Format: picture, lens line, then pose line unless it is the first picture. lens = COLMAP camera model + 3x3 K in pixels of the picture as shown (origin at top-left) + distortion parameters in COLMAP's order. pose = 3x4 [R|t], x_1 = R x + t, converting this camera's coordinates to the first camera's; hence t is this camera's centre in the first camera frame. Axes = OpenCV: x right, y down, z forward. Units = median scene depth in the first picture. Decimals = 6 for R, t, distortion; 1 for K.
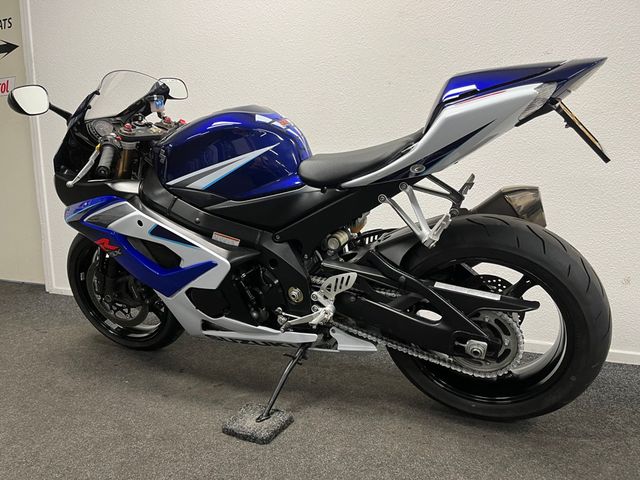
lens RADIAL K [[481.8, 0, 318.8], [0, 481.8, 241.2], [0, 0, 1]] dist [0.061125, -0.061486]
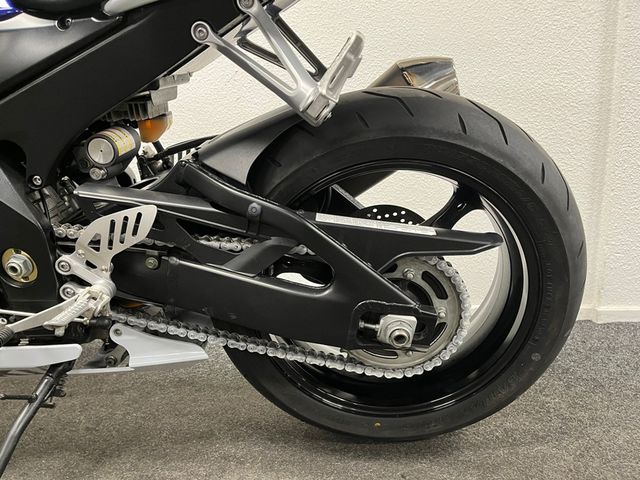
lens RADIAL K [[481.8, 0, 314.9], [0, 481.8, 240.0], [0, 0, 1]] dist [0.061125, -0.061486]
pose [[0.930421, -0.067158, 0.360287, 0.048808], [0.055553, 0.997552, 0.042483, 0.085015], [-0.362258, -0.019512, 0.931874, 0.484051]]
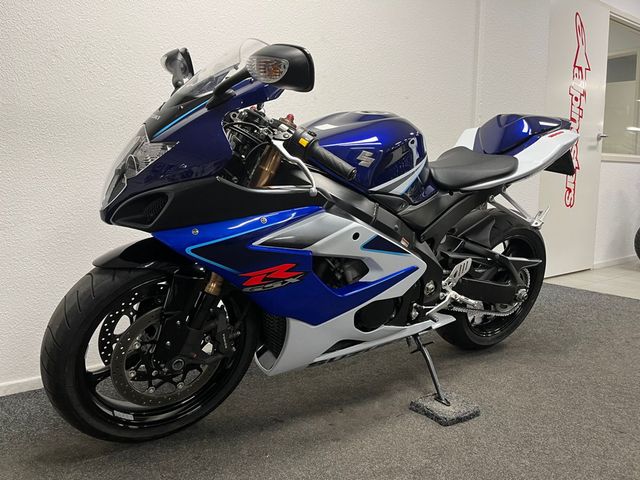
lens RADIAL K [[481.8, 0, 321.0], [0, 481.8, 243.5], [0, 0, 1]] dist [0.061125, -0.061486]
pose [[0.539260, -0.101598, 0.835988, -1.151805], [0.115241, 0.992260, 0.046253, -0.073672], [-0.834217, 0.071398, 0.546794, 0.610532]]
